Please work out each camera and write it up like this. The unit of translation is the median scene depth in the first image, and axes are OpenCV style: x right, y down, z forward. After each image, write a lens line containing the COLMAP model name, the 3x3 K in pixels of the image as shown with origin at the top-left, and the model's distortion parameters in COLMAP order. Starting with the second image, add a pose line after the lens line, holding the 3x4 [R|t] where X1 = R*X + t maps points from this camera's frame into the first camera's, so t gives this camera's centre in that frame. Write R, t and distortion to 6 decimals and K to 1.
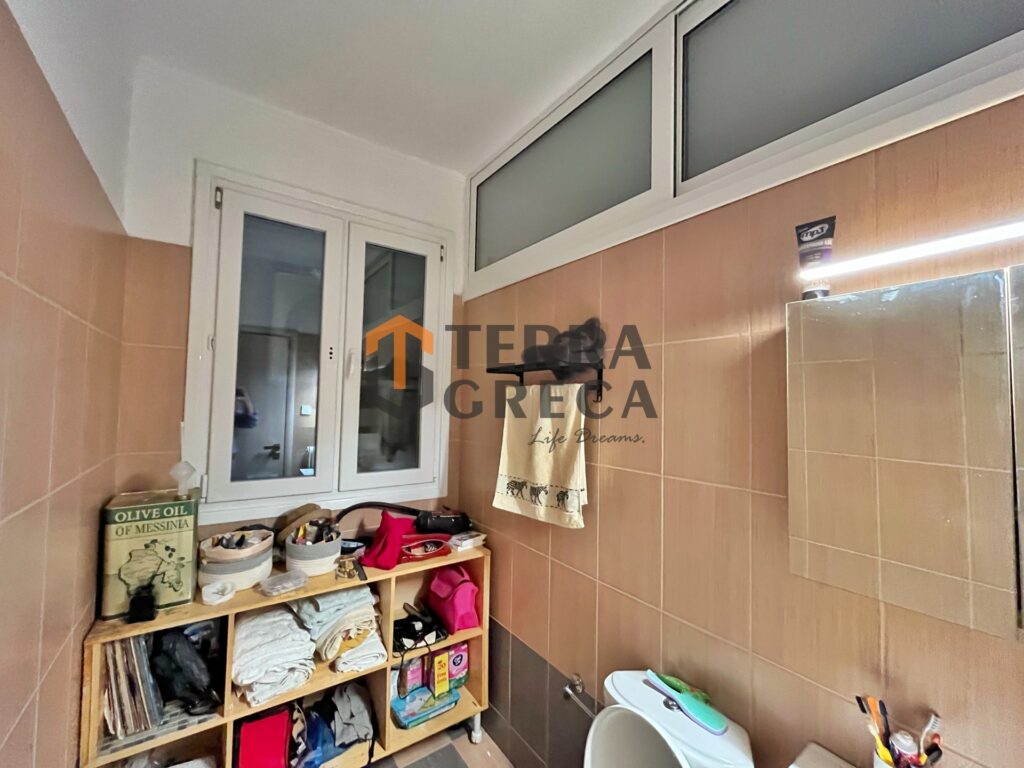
lens RADIAL K [[413.8, 0, 507.5], [0, 413.8, 384.6], [0, 0, 1]] dist [-0.002530, -0.000431]
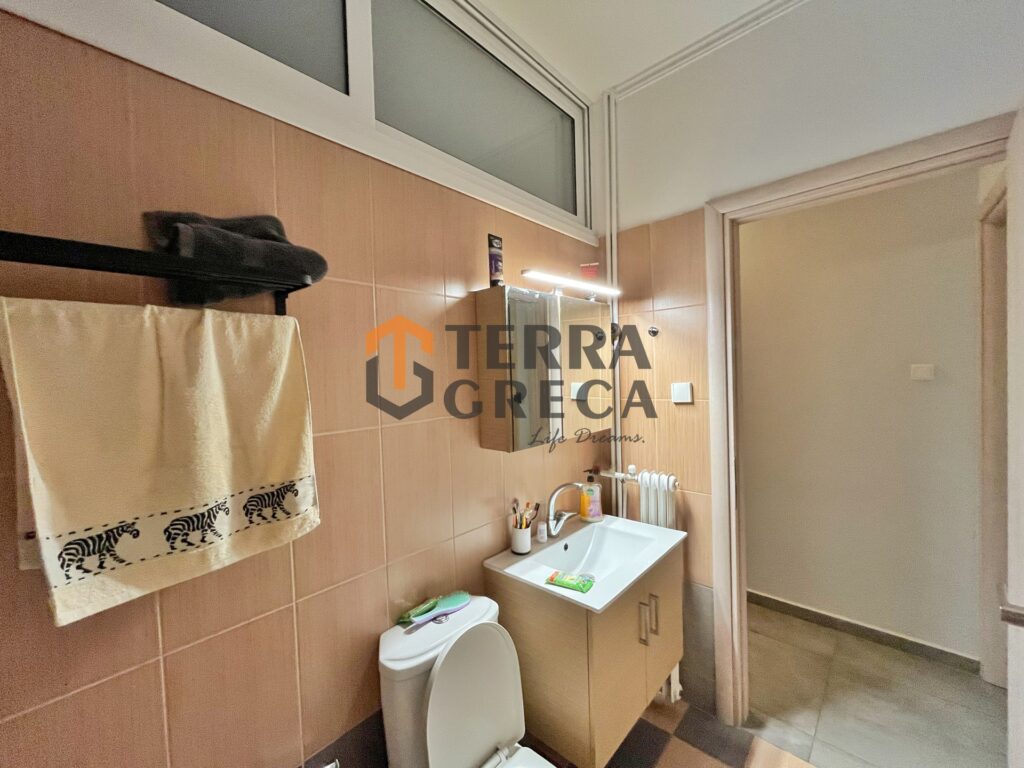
lens RADIAL K [[413.8, 0, 507.5], [0, 413.8, 384.6], [0, 0, 1]] dist [-0.002530, -0.000431]
pose [[-0.220145, -0.037383, 0.974751, -0.509508], [-0.013238, 0.999288, 0.035334, 0.073953], [-0.975377, -0.005126, -0.220483, 0.776088]]
